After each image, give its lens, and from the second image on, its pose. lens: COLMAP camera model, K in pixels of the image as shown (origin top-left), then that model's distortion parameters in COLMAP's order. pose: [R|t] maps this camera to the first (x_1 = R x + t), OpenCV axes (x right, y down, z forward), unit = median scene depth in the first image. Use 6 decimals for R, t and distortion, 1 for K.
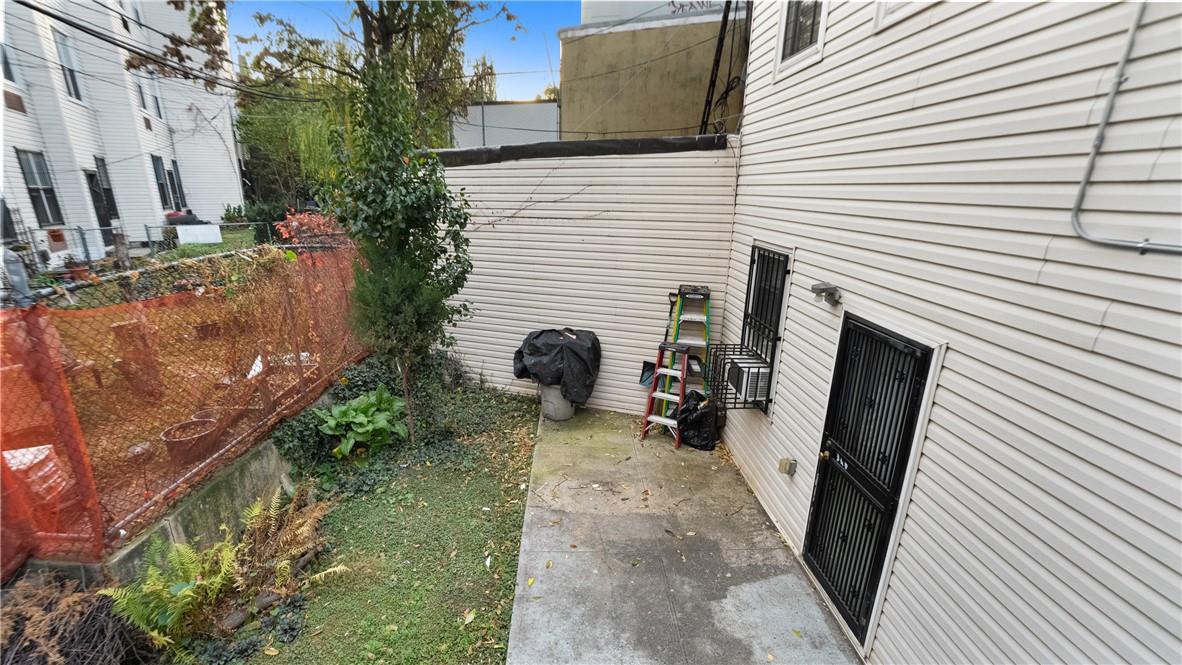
lens RADIAL K [[479.6, 0, 583.6], [0, 479.6, 329.5], [0, 0, 1]] dist [-0.006385, 0.000498]
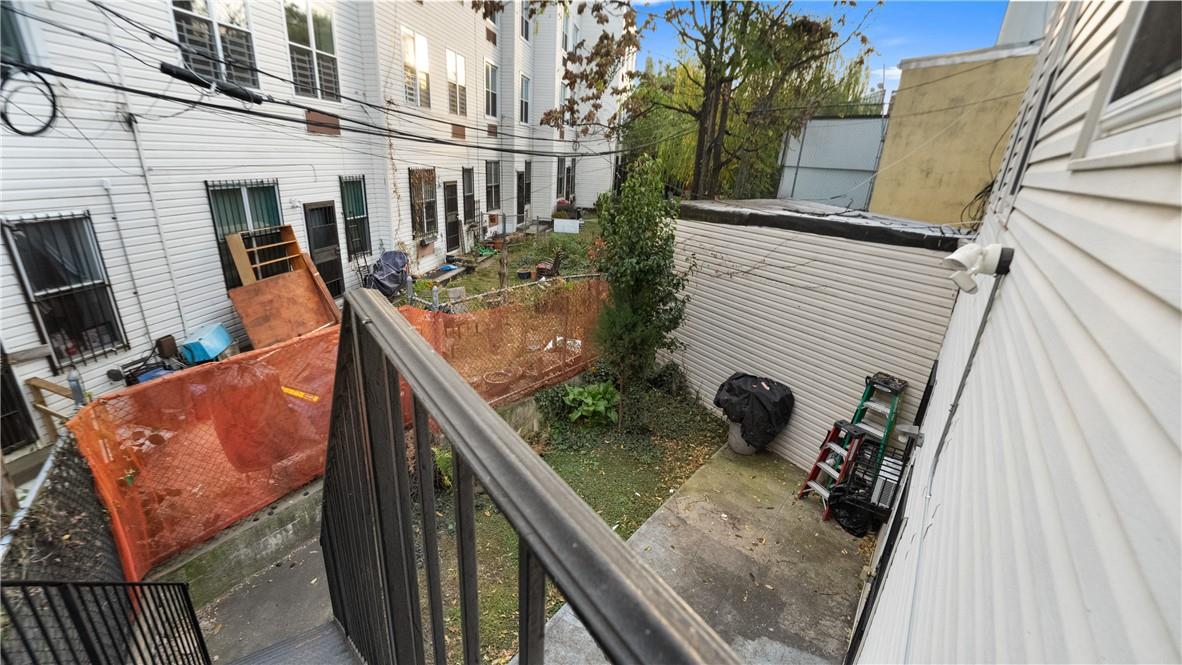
lens RADIAL K [[482.8, 0, 615.8], [0, 482.8, 326.7], [0, 0, 1]] dist [-0.001582, -0.000063]
pose [[0.809933, 0.238588, -0.535803, 0.303350], [-0.231582, 0.969388, 0.081595, -0.153992], [0.538868, 0.057996, 0.840391, -0.180657]]
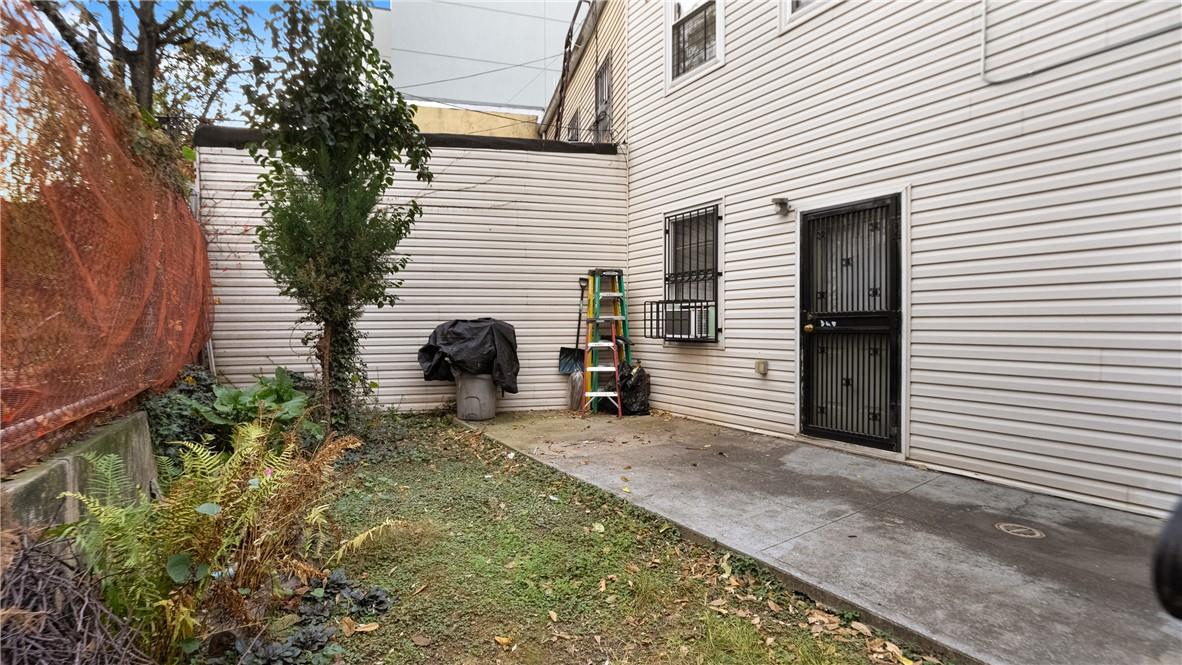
lens RADIAL K [[476.9, 0, 592.1], [0, 476.9, 303.9], [0, 0, 1]] dist [-0.003595, -0.000051]
pose [[0.856876, -0.007475, 0.515468, -0.377322], [0.150607, 0.959904, -0.236438, 0.256293], [-0.493032, 0.280231, 0.823644, 0.158402]]
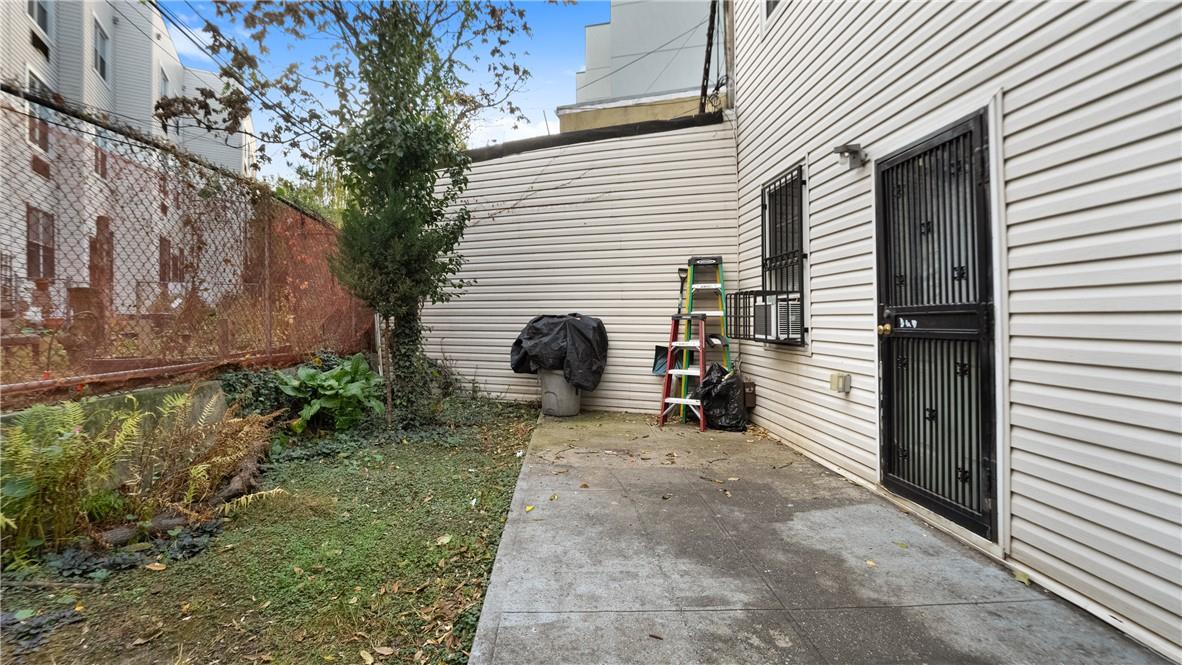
lens RADIAL K [[491.2, 0, 586.2], [0, 491.2, 289.7], [0, 0, 1]] dist [-0.007341, -0.000235]
pose [[0.999709, -0.022235, 0.009336, -0.013289], [0.024011, 0.953829, -0.299389, 0.275686], [-0.002248, 0.299526, 0.954086, 0.106294]]
